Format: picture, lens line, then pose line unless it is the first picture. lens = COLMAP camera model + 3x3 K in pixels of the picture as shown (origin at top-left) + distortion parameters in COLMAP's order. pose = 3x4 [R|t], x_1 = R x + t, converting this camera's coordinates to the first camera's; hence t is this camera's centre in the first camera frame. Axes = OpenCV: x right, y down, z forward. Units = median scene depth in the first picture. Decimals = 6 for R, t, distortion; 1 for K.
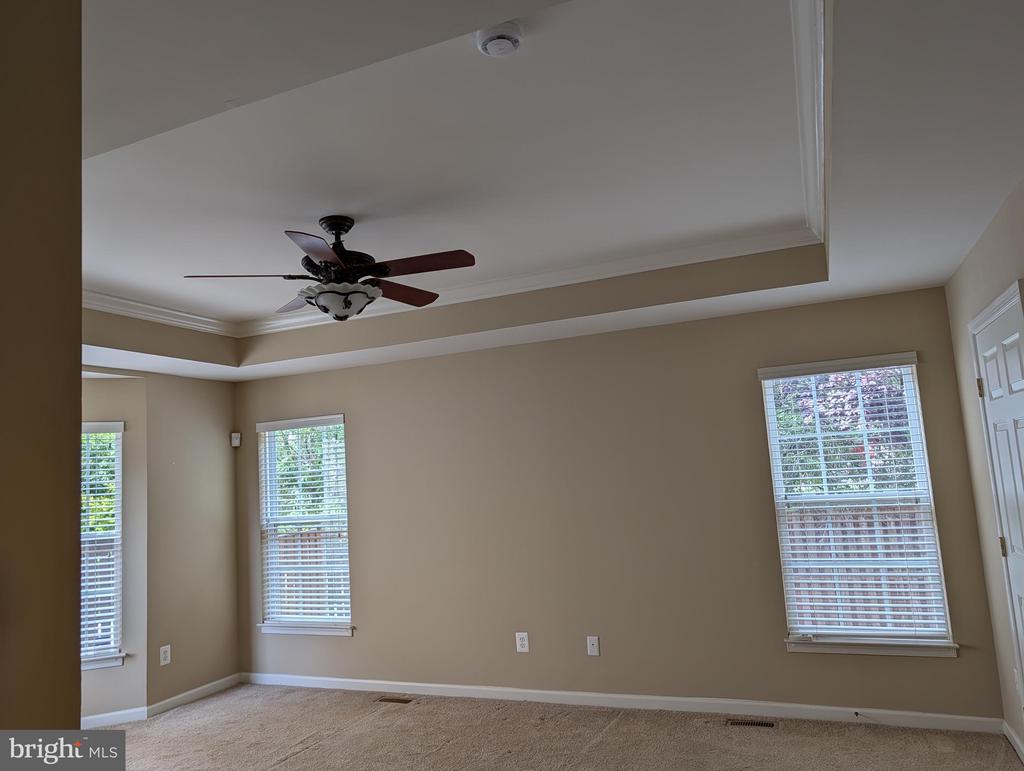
lens RADIAL K [[743.9, 0, 513.1], [0, 743.9, 384.1], [0, 0, 1]] dist [0.009031, 0.001972]
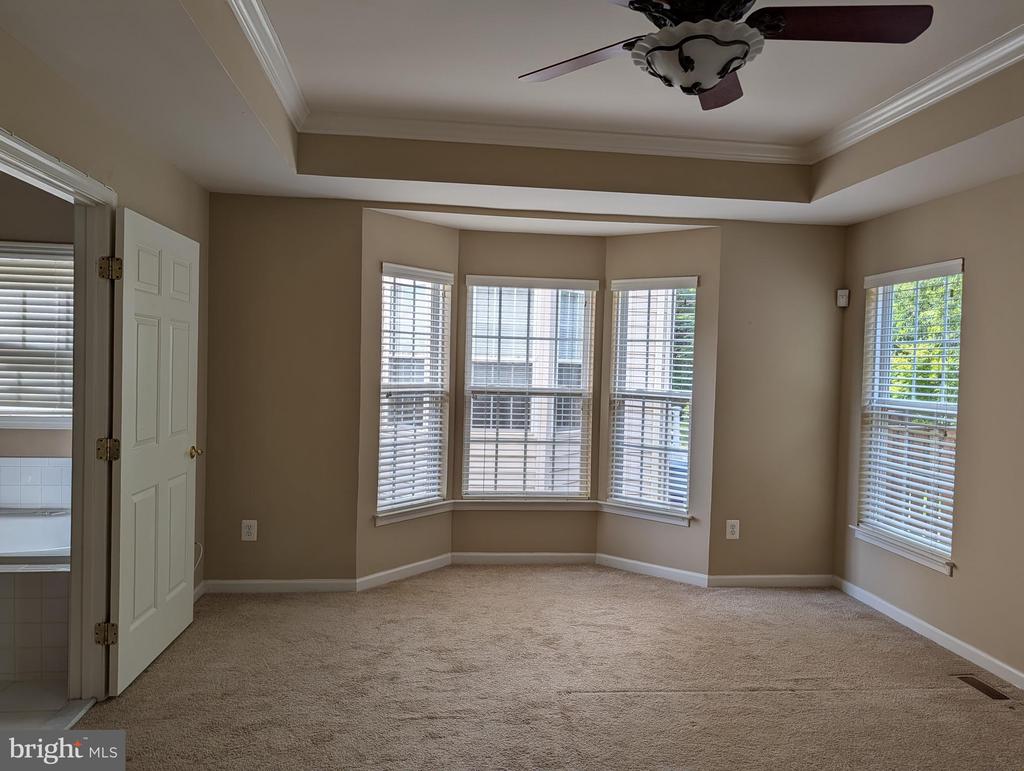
lens RADIAL K [[743.9, 0, 513.8], [0, 743.9, 384.8], [0, 0, 1]] dist [0.009031, 0.001972]
pose [[0.501249, 0.099069, -0.859613, 0.172551], [0.047027, 0.988837, 0.141384, 0.041882], [0.864024, -0.111293, 0.490995, 0.328390]]
